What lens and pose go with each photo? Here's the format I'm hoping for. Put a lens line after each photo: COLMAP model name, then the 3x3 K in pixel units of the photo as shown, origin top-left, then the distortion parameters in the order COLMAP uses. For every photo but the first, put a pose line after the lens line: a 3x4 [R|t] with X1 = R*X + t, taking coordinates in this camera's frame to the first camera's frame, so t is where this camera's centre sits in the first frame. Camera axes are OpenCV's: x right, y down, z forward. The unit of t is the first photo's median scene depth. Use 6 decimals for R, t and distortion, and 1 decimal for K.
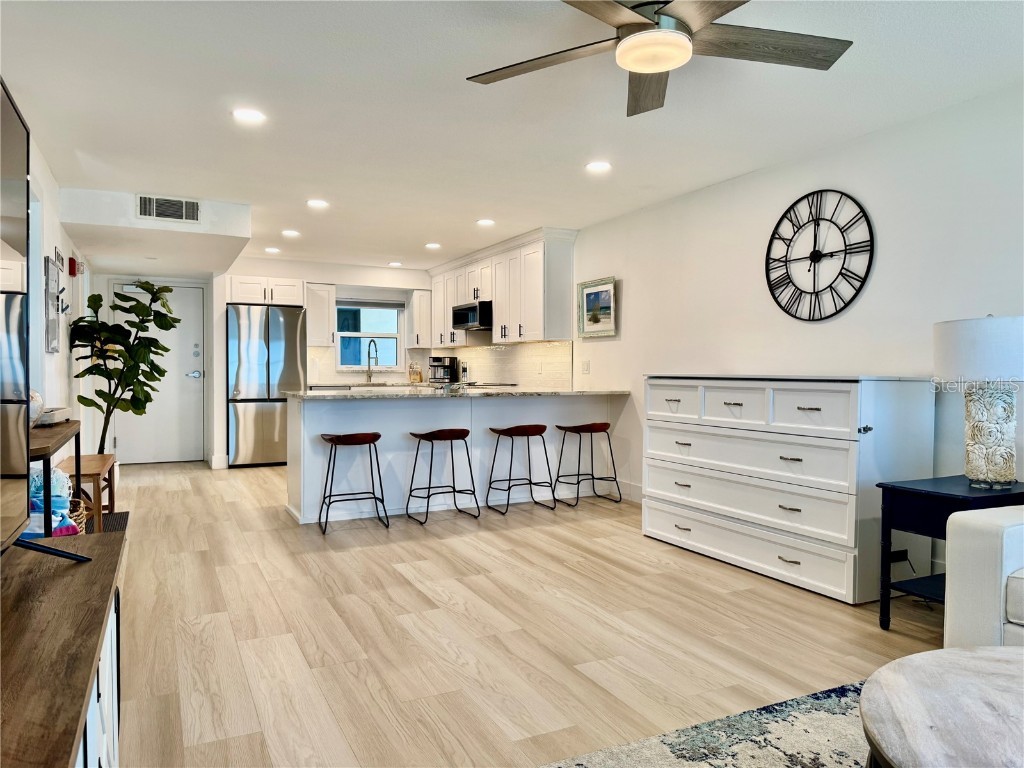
lens RADIAL K [[718.5, 0, 509.1], [0, 718.5, 360.2], [0, 0, 1]] dist [0.000292, -0.004267]
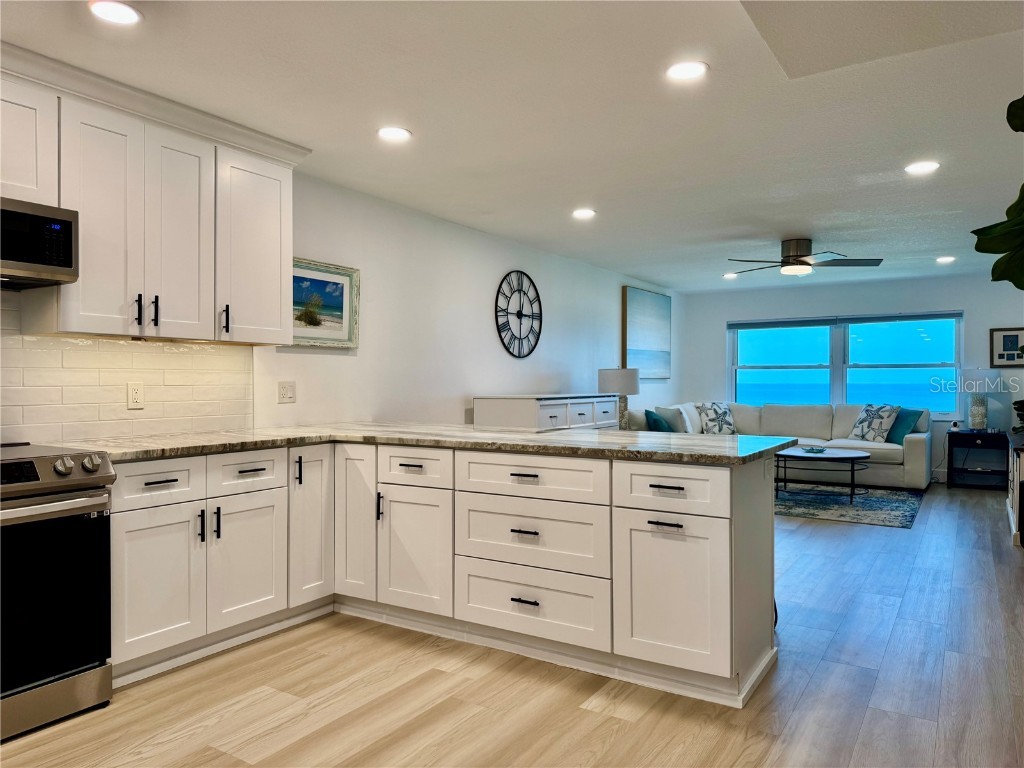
lens RADIAL K [[724.1, 0, 512.0], [0, 724.1, 384.0], [0, 0, 1]] dist [0.087961, -0.143159]
pose [[-0.538068, -0.003612, 0.842894, -0.838654], [-0.010788, 0.999938, -0.002602, 0.003365], [-0.842832, -0.010494, -0.538074, 1.844659]]
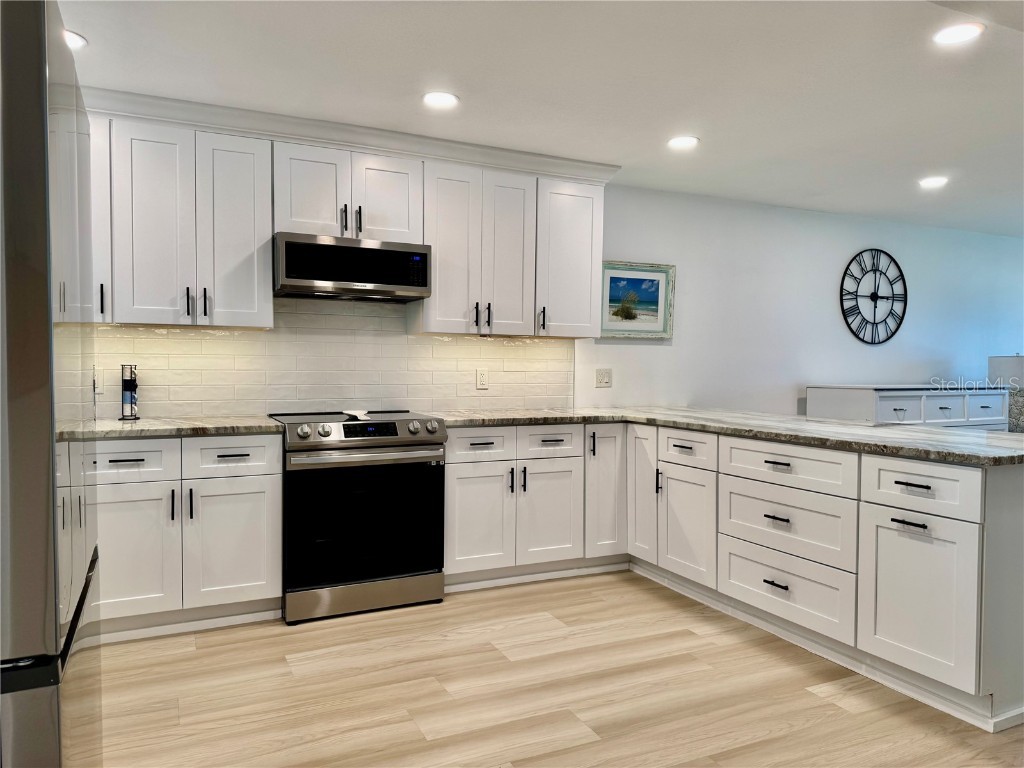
lens RADIAL K [[710.1, 0, 492.6], [0, 710.1, 384.6], [0, 0, 1]] dist [0.123710, -0.178053]
pose [[0.002730, -0.027356, 0.999622, -0.964524], [-0.019567, 0.999433, 0.027404, -0.001673], [-0.999805, -0.019635, 0.002193, 1.741734]]
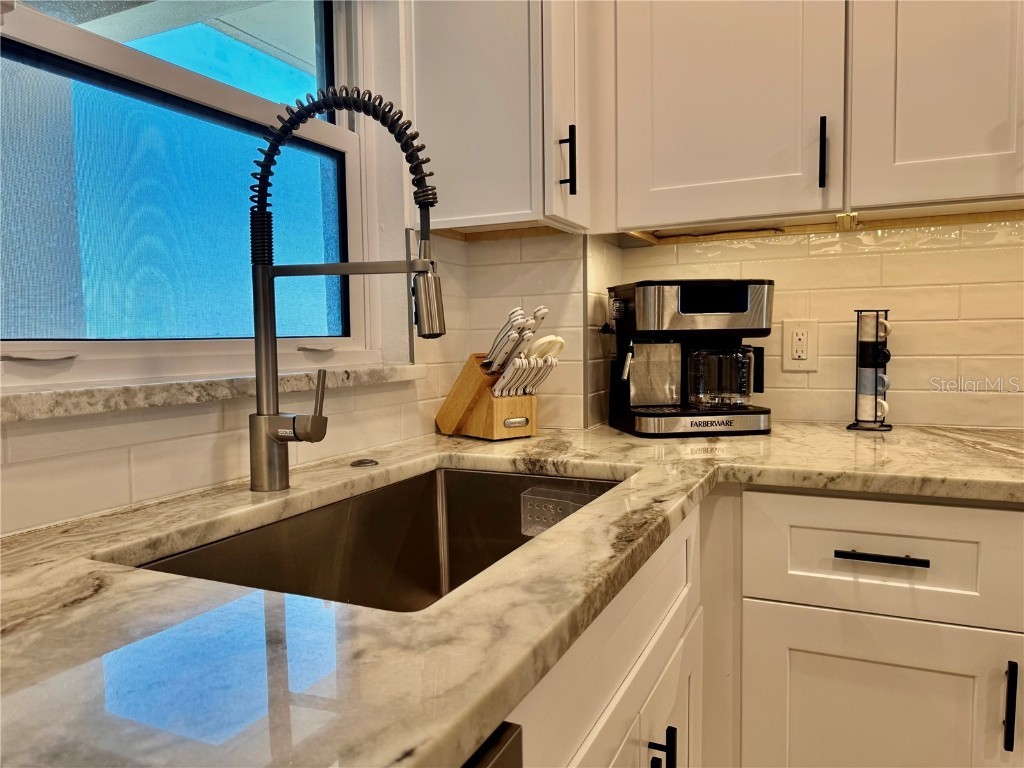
lens RADIAL K [[764.6, 0, 487.8], [0, 764.6, 382.9], [0, 0, 1]] dist [0.052903, -0.001482]
pose [[0.772840, -0.051640, 0.632497, -0.544754], [0.007135, 0.997328, 0.072708, 0.013936], [-0.634561, -0.051679, 0.771143, 1.976269]]
